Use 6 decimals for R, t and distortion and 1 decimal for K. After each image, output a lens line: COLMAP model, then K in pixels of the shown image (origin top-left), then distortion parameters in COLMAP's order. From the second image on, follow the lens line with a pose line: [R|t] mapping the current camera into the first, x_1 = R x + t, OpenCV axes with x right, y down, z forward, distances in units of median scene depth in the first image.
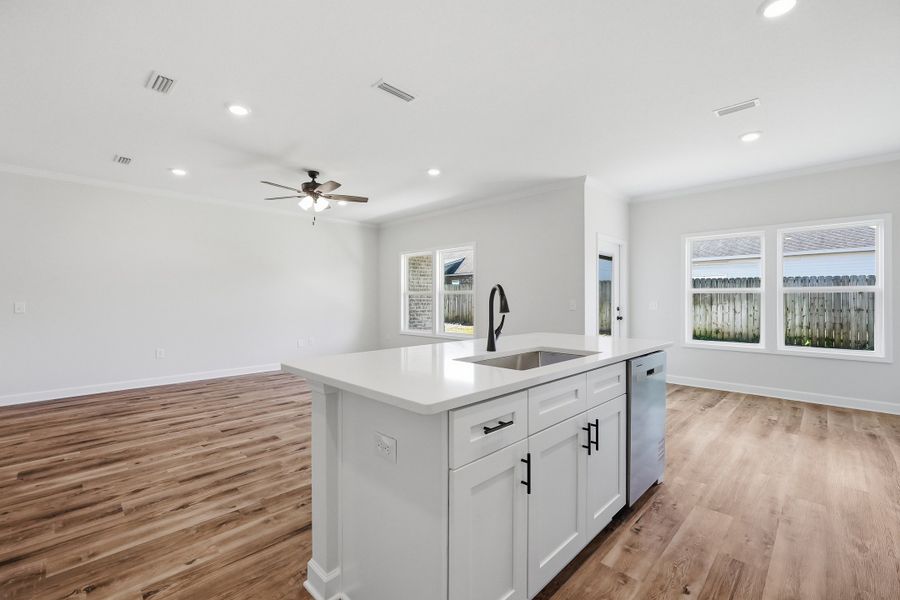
lens RADIAL K [[386.6, 0, 450.0], [0, 386.6, 300.0], [0, 0, 1]] dist [-0.002796, 0.000587]
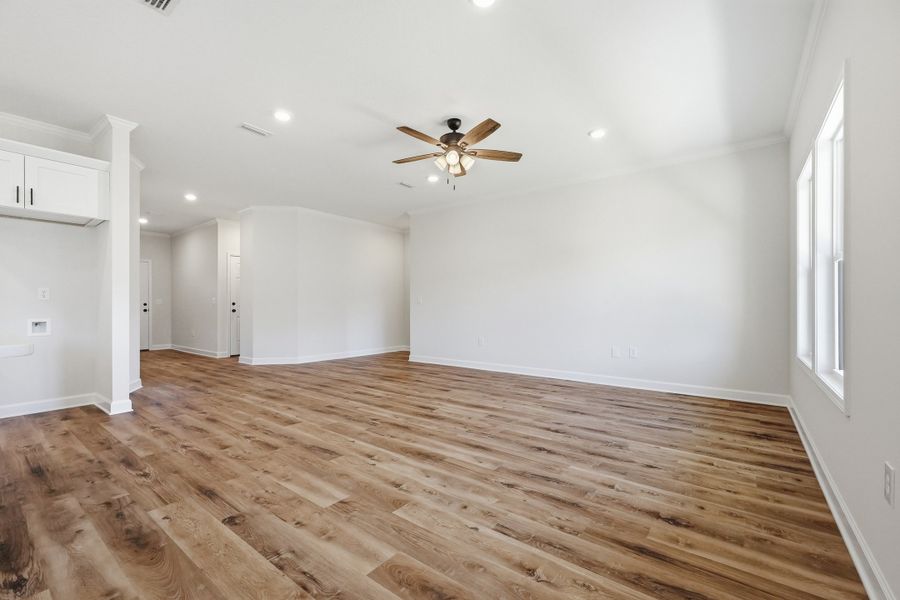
lens RADIAL K [[382.5, 0, 450.0], [0, 382.5, 300.0], [0, 0, 1]] dist [-0.005889, 0.000563]
pose [[0.129340, -0.010515, -0.991545, 0.546722], [-0.001471, 0.999941, -0.010796, 0.049234], [0.991599, 0.002855, 0.129317, 1.217323]]
